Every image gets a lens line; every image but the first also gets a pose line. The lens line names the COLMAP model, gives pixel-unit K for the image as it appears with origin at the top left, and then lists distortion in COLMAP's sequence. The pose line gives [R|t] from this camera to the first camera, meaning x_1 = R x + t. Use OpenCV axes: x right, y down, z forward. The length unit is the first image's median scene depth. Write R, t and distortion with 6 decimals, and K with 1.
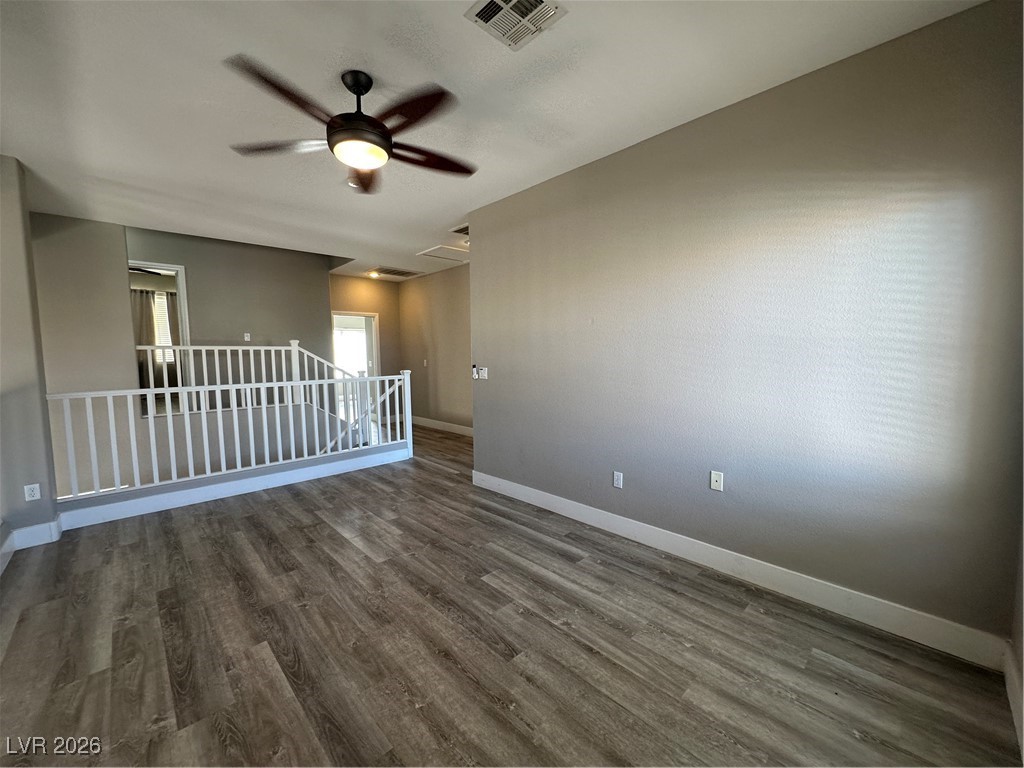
lens RADIAL K [[409.7, 0, 513.3], [0, 409.7, 384.4], [0, 0, 1]] dist [-0.002487, 0.001130]
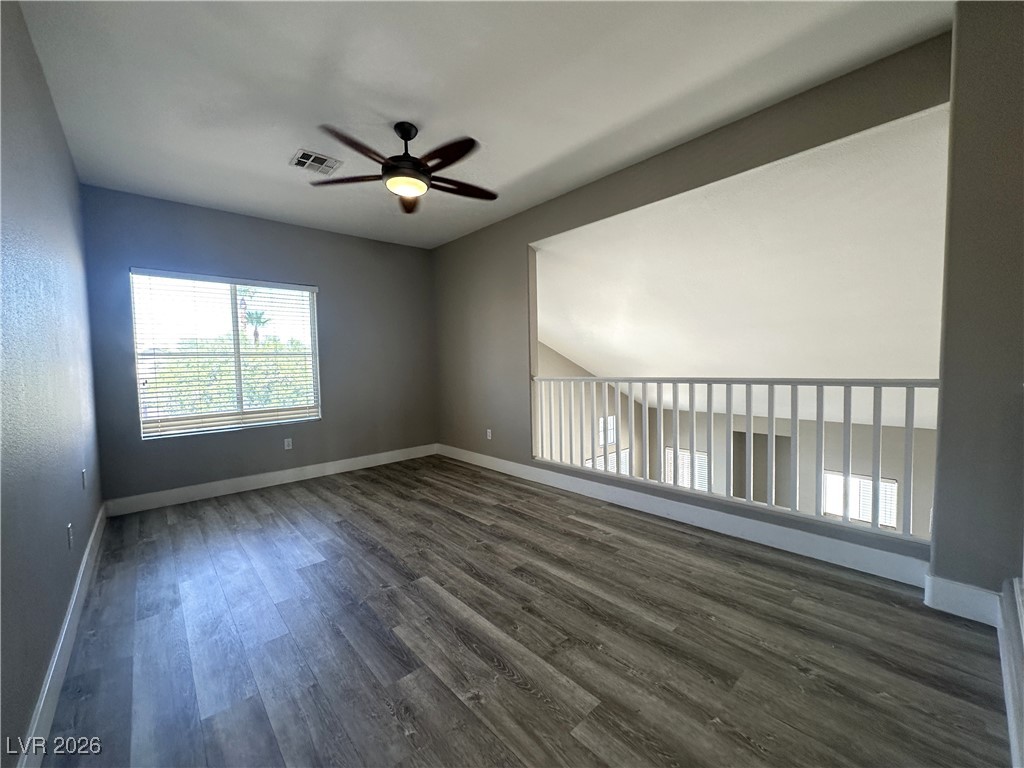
lens RADIAL K [[409.7, 0, 508.8], [0, 409.7, 381.8], [0, 0, 1]] dist [-0.002487, 0.001130]
pose [[-0.998459, 0.034603, 0.043386, -0.532503], [0.039820, 0.991254, 0.125813, -0.077432], [-0.038653, 0.127347, -0.991105, 1.720792]]
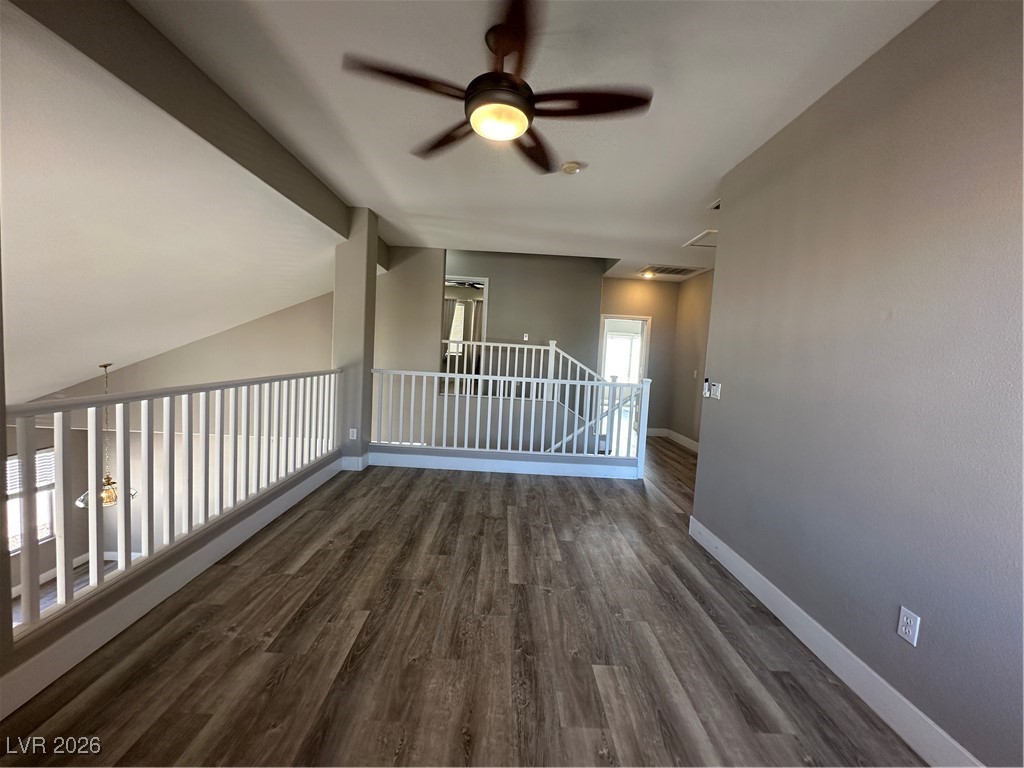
lens RADIAL K [[409.7, 0, 511.3], [0, 409.7, 384.6], [0, 0, 1]] dist [-0.002487, 0.001130]
pose [[0.729567, 0.105164, -0.675775, 0.223100], [-0.118665, 0.992584, 0.026355, -0.020121], [0.673535, 0.060963, 0.736637, 0.297268]]
